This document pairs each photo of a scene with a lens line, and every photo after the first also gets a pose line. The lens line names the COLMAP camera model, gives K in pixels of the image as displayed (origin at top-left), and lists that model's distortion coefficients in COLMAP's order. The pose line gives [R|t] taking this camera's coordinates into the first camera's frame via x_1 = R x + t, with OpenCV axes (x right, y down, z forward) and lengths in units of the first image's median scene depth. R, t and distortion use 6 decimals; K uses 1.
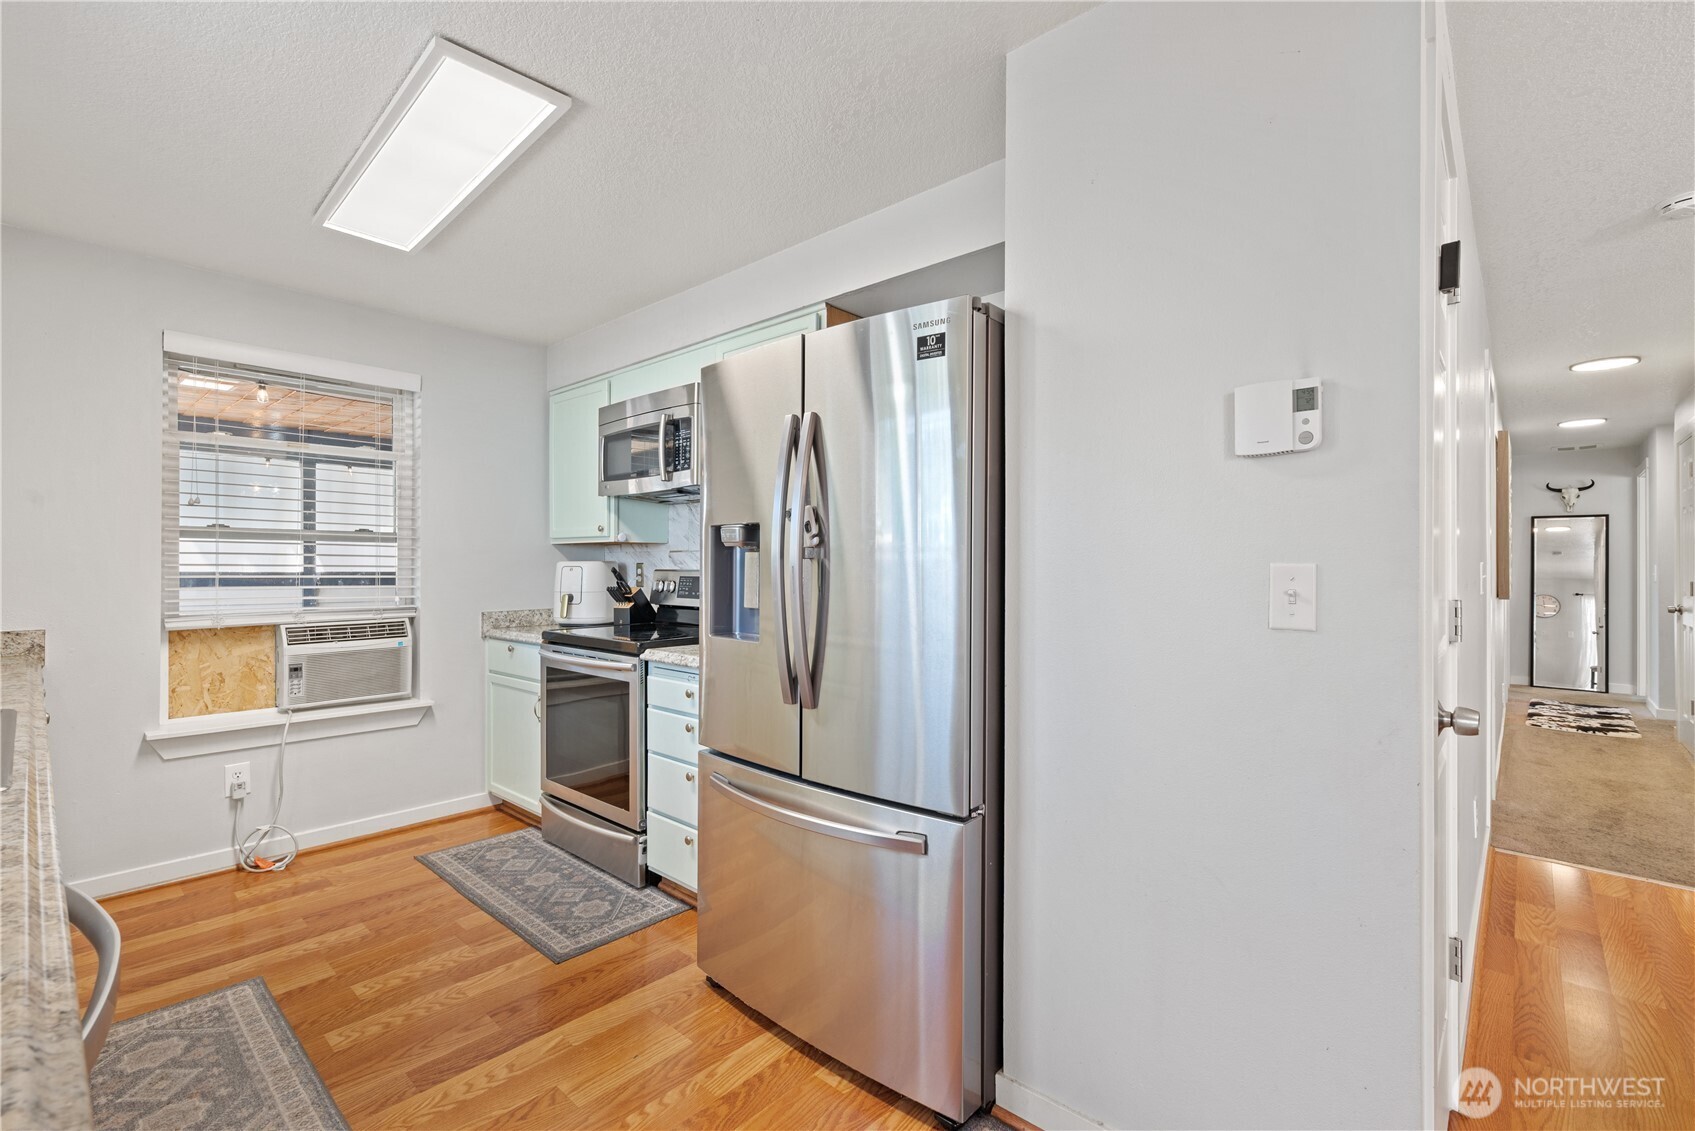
lens RADIAL K [[751.6, 0, 842.6], [0, 751.6, 565.4], [0, 0, 1]] dist [-0.004209, -0.000046]
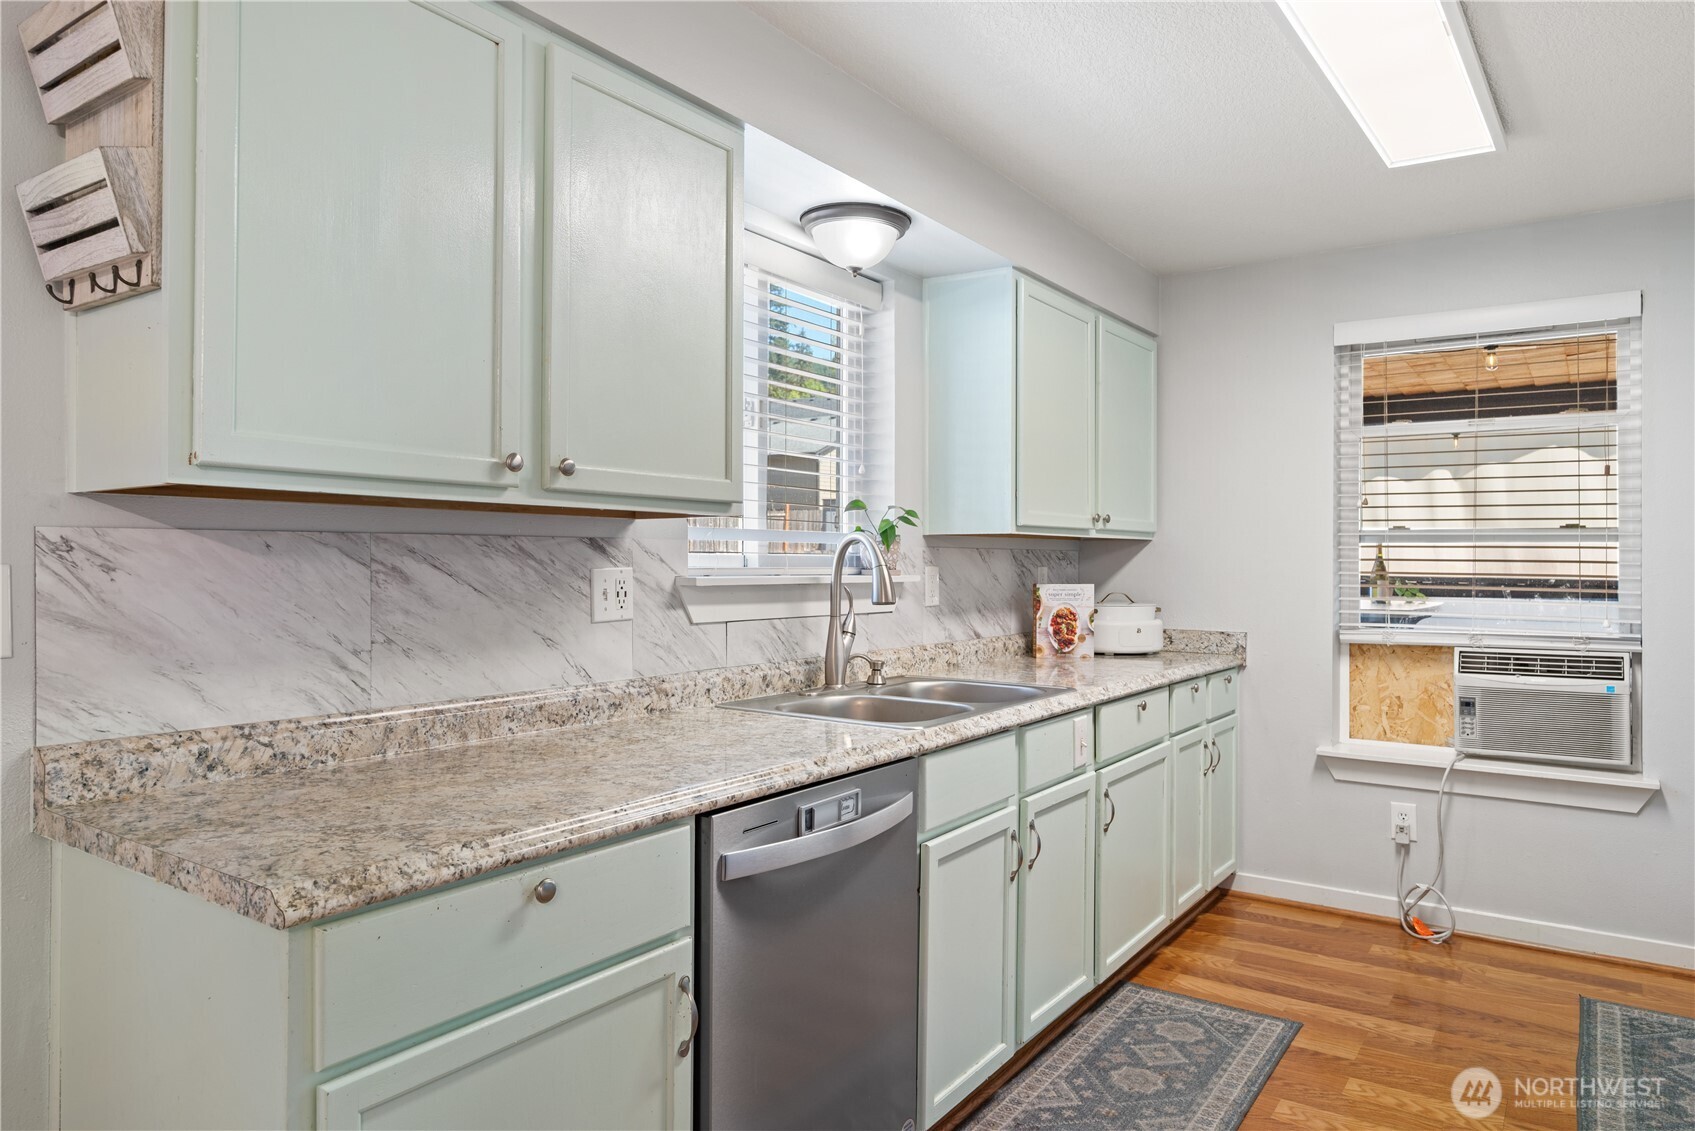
lens RADIAL K [[1074.4, 0, 846.0], [0, 1074.4, 559.1], [0, 0, 1]] dist [-0.005857, -0.001106]
pose [[0.113364, -0.004992, -0.993541, 0.346862], [-0.003256, 0.999980, -0.005395, -0.008100], [0.993548, 0.003846, 0.113346, 0.218150]]
